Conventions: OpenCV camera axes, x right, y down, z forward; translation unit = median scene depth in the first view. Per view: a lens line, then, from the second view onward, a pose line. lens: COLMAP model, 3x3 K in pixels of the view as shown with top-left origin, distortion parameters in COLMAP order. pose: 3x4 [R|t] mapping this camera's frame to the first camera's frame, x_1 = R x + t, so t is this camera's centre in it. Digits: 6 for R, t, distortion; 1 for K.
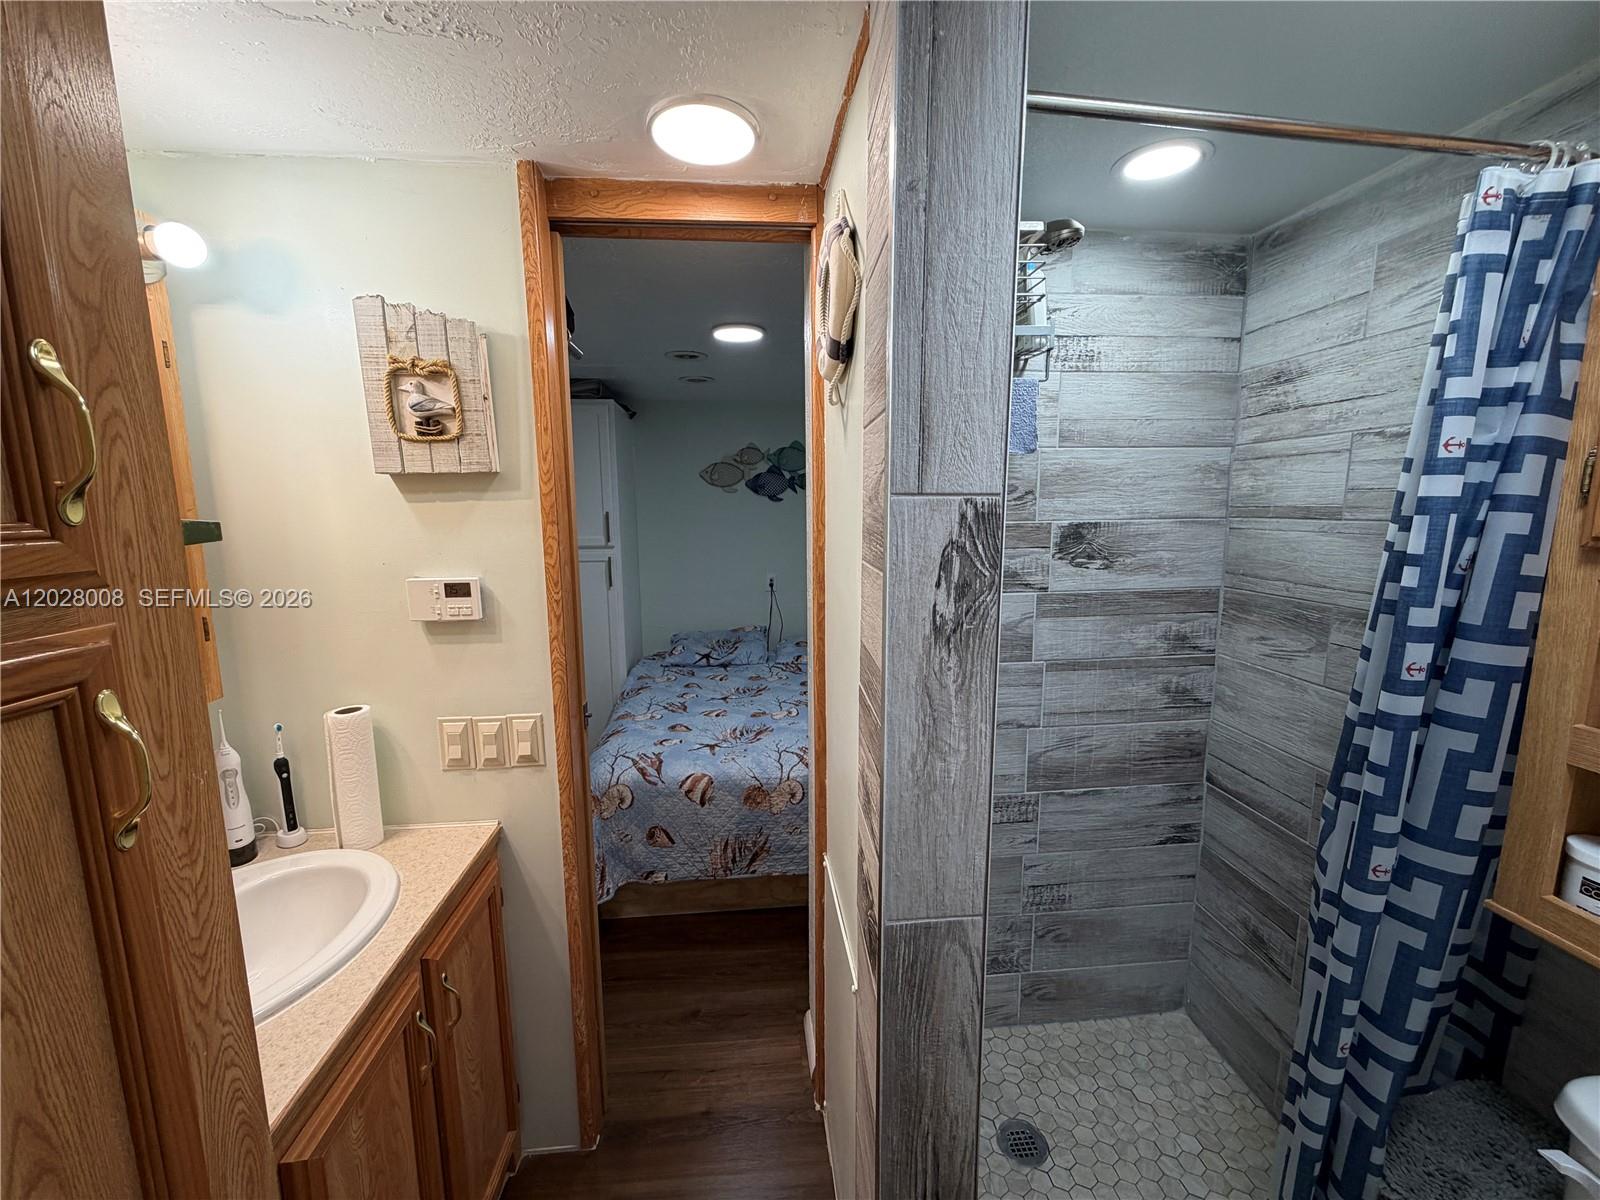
lens RADIAL K [[636.2, 0, 794.7], [0, 636.2, 600.3], [0, 0, 1]] dist [-0.000466, 0.000548]
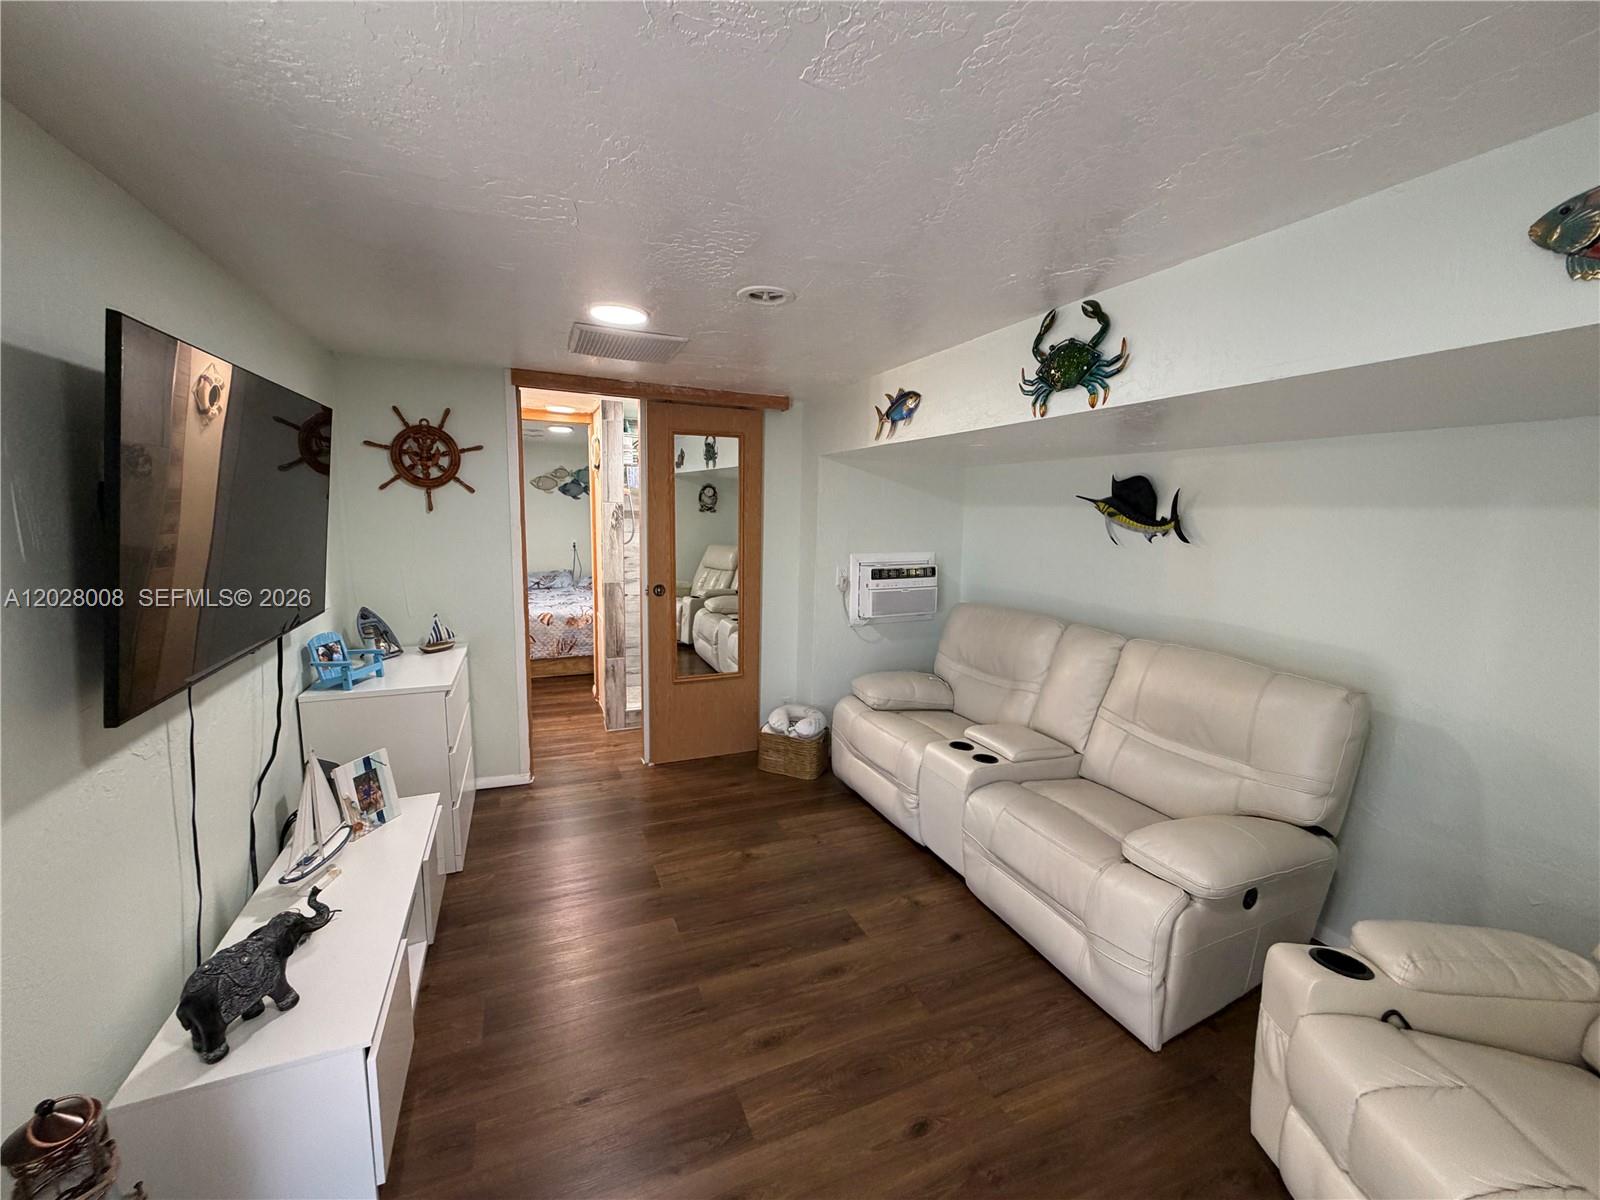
lens RADIAL K [[636.2, 0, 794.7], [0, 636.2, 600.3], [0, 0, 1]] dist [-0.000466, 0.000548]
pose [[0.952405, -0.011912, 0.304604, 0.009461], [0.010920, 0.999928, 0.004957, 0.174601], [-0.304641, -0.001395, 0.952466, -1.228807]]
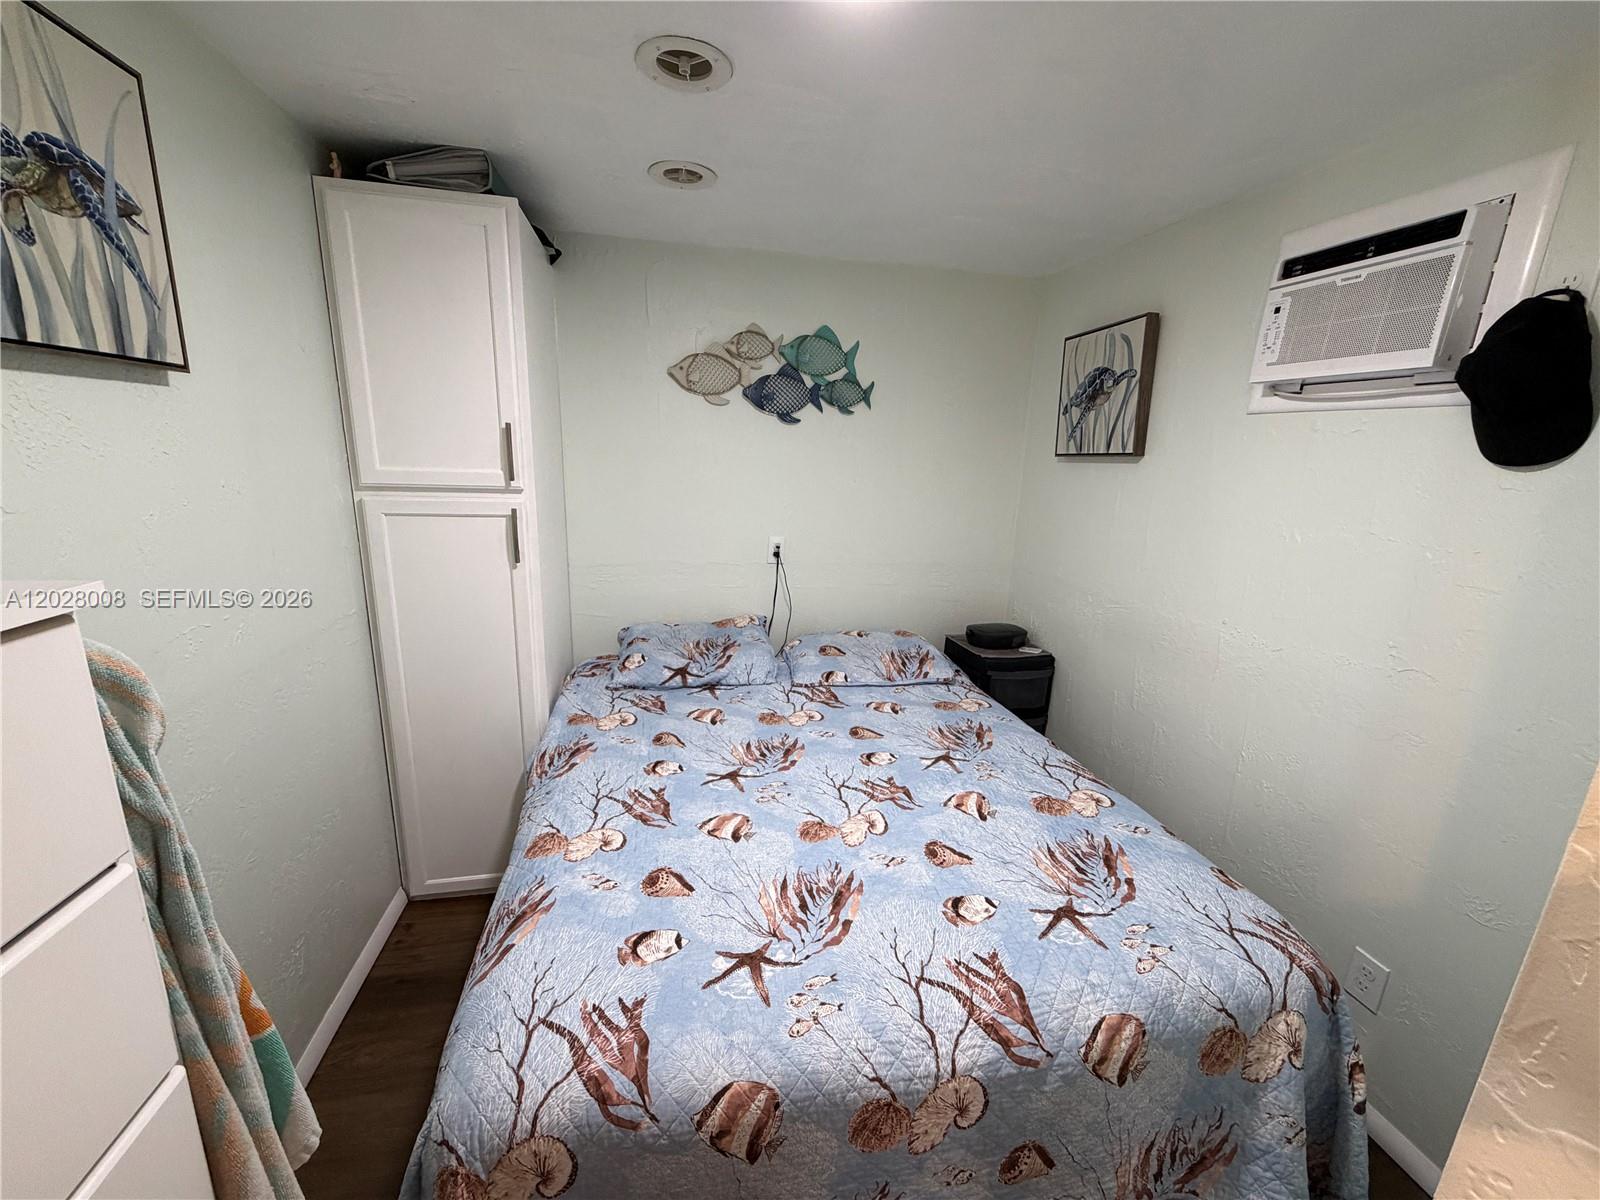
lens RADIAL K [[636.2, 0, 794.7], [0, 636.2, 600.3], [0, 0, 1]] dist [-0.000466, 0.000548]
pose [[0.992783, 0.016237, 0.118818, -0.133411], [-0.027550, 0.995172, 0.094202, -0.054568], [-0.116715, -0.096796, 0.988437, 0.489919]]
